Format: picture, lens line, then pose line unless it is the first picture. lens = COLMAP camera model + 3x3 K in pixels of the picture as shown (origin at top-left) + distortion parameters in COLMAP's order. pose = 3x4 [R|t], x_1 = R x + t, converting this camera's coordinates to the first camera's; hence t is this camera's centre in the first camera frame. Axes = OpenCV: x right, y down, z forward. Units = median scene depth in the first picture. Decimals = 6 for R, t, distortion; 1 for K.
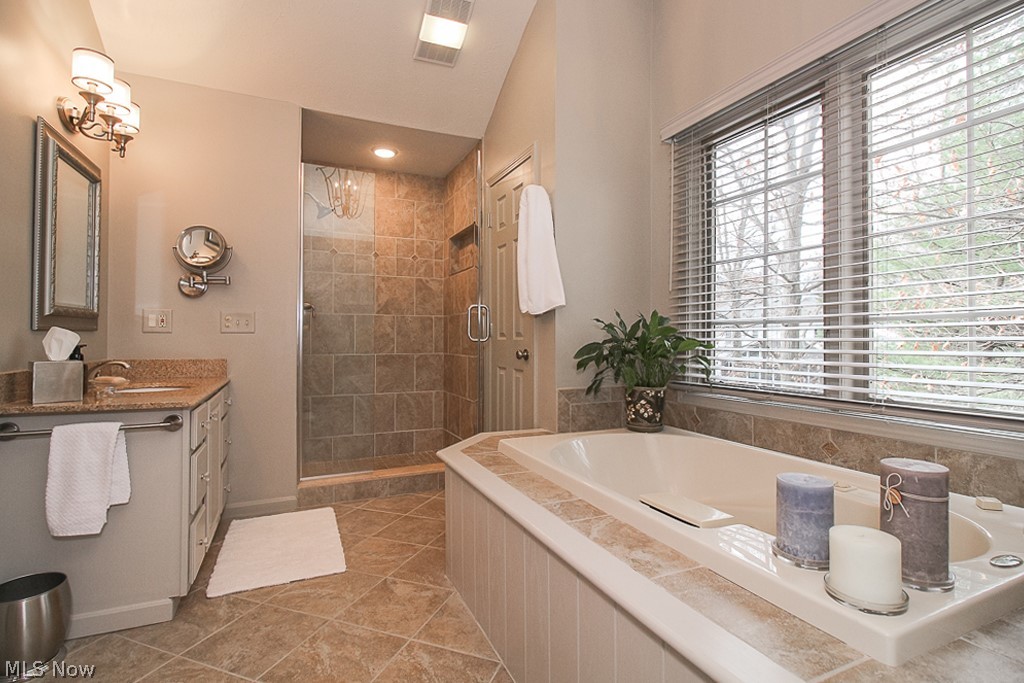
lens RADIAL K [[475.7, 0, 503.2], [0, 475.7, 339.5], [0, 0, 1]] dist [0.001559, -0.003457]
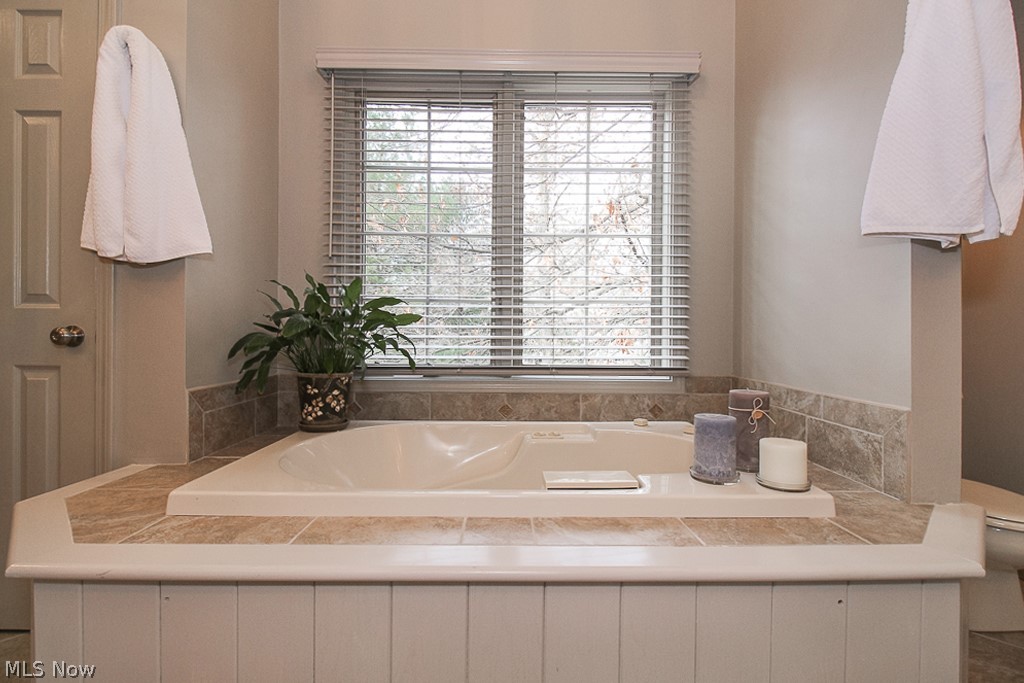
lens RADIAL K [[475.7, 0, 527.1], [0, 475.7, 334.8], [0, 0, 1]] dist [0.001559, -0.003457]
pose [[0.395447, -0.000434, 0.918489, -0.325830], [-0.004042, 0.999989, 0.002213, 0.036364], [-0.918480, -0.004588, 0.395441, 0.435625]]
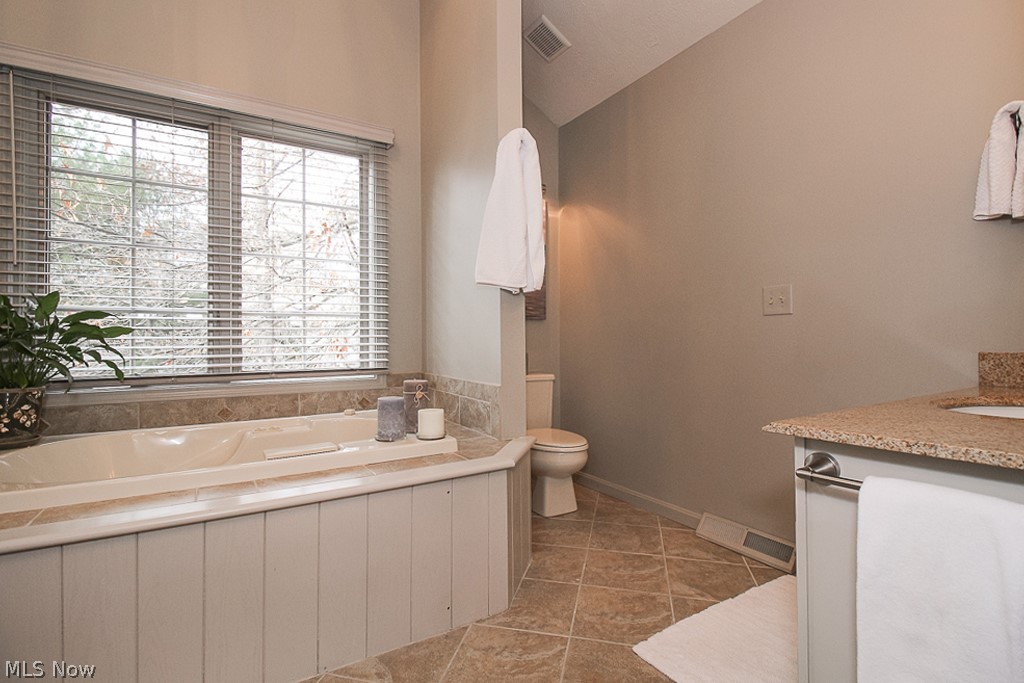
lens RADIAL K [[475.7, 0, 508.7], [0, 475.7, 337.1], [0, 0, 1]] dist [0.001559, -0.003457]
pose [[-0.103415, -0.000877, 0.994638, -0.594661], [0.006202, 0.999980, 0.001526, 0.023653], [-0.994619, 0.006327, -0.103408, 0.328957]]
